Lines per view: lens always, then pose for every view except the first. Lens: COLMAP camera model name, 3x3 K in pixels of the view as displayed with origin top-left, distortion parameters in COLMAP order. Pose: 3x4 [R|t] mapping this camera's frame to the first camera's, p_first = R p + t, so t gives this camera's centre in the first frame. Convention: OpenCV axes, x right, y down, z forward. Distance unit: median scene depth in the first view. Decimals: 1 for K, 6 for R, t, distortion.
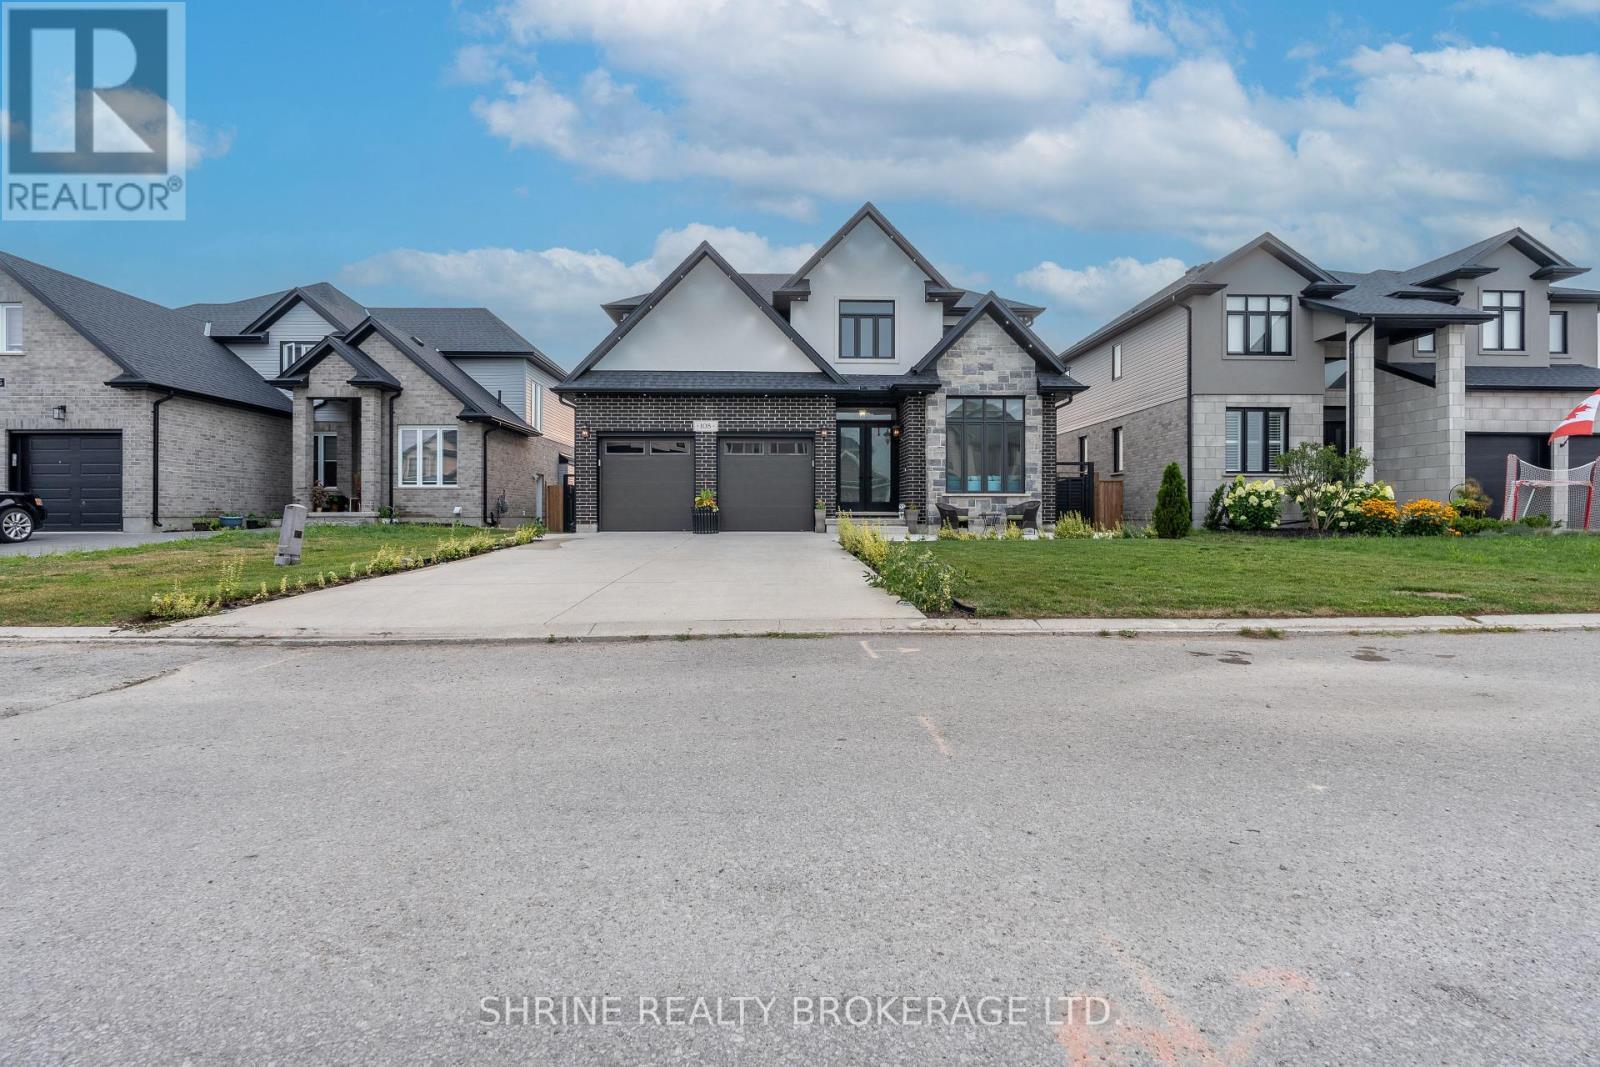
lens RADIAL K [[705.7, 0, 800.0], [0, 705.7, 533.5], [0, 0, 1]] dist [-0.002764, -0.000013]
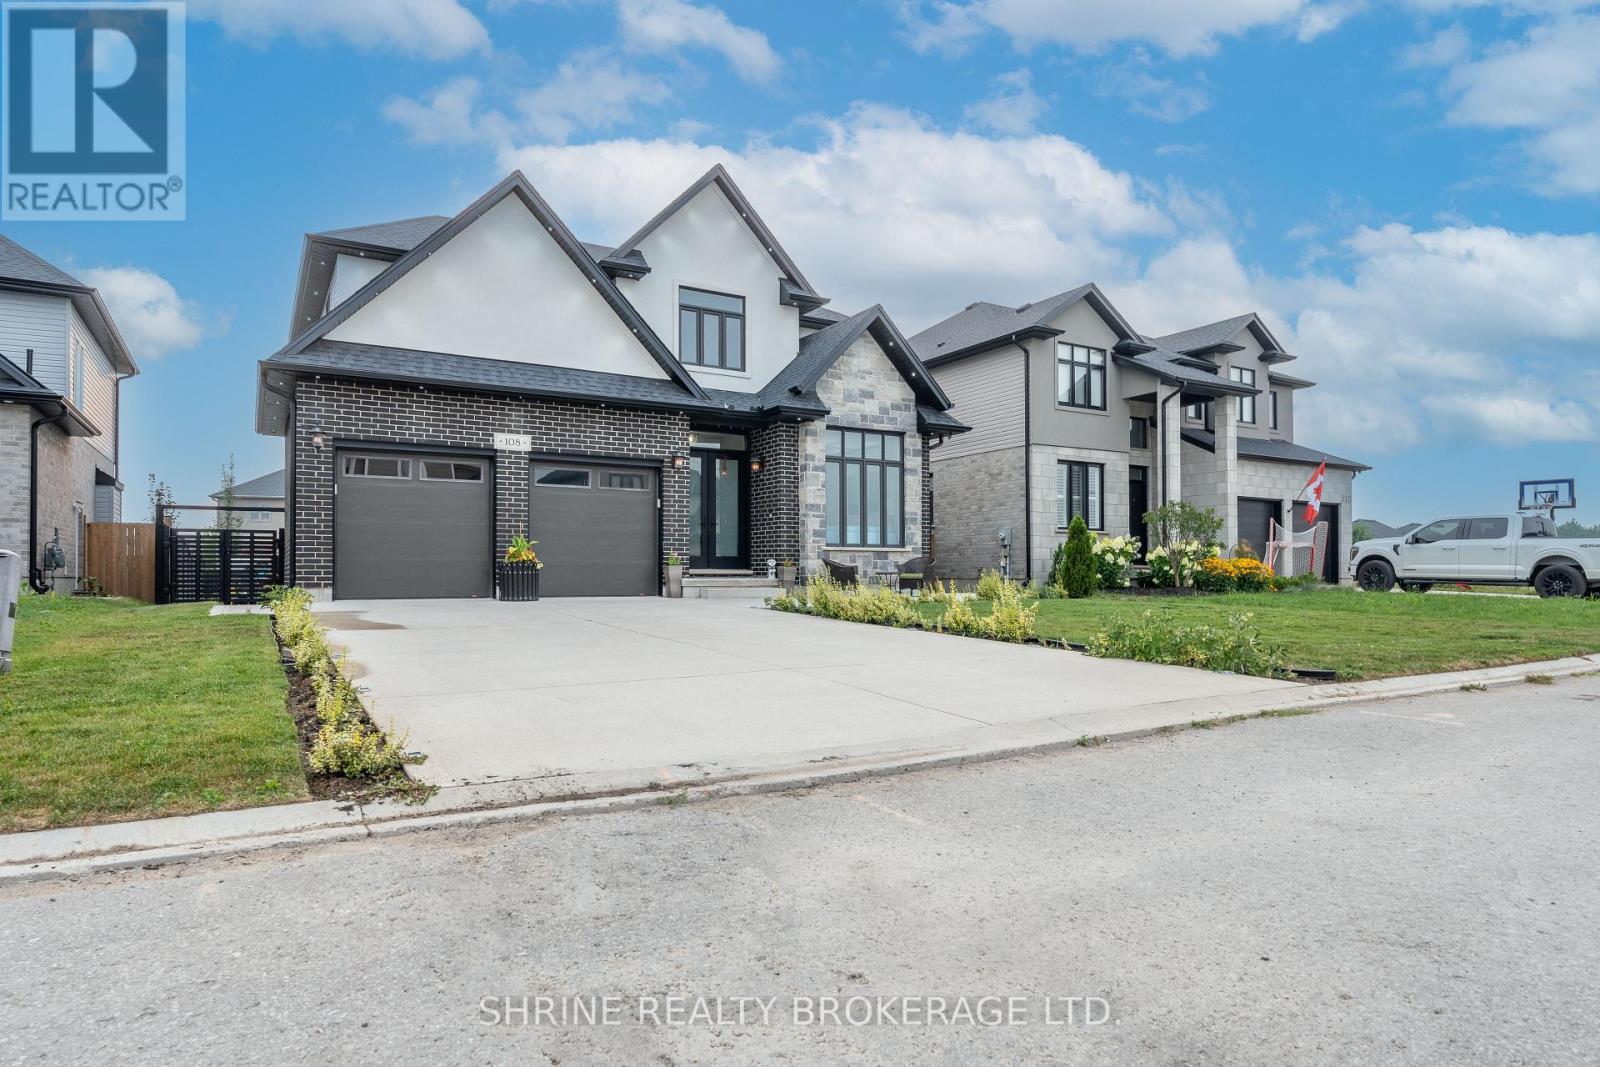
lens RADIAL K [[942.7, 0, 819.3], [0, 942.7, 571.8], [0, 0, 1]] dist [0.001510, 0.000077]
pose [[0.867056, 0.000668, 0.498211, -0.323595], [0.013883, 0.999578, -0.025501, -0.000769], [-0.498018, 0.029027, 0.866681, 0.072586]]
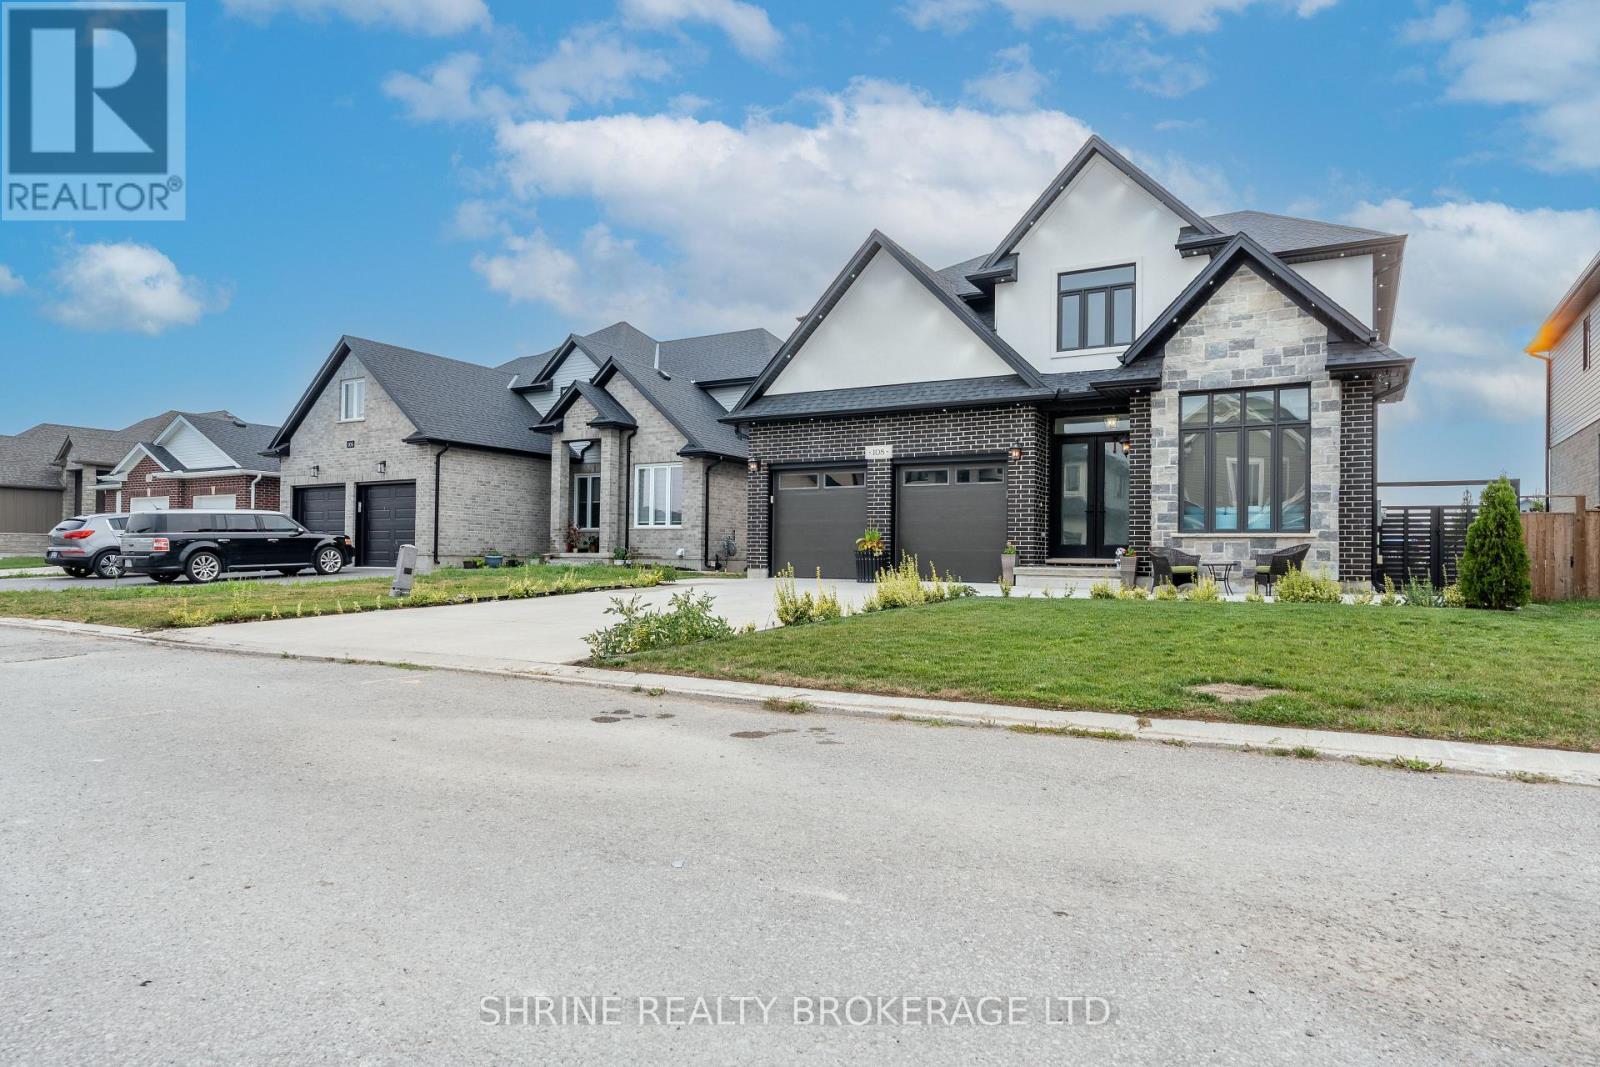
lens RADIAL K [[942.7, 0, 819.3], [0, 942.7, 571.8], [0, 0, 1]] dist [0.001510, 0.000077]
pose [[0.853142, 0.018835, -0.521339, 0.377459], [-0.027200, 0.999595, -0.008397, -0.001391], [0.520970, 0.021344, 0.853308, 0.027356]]
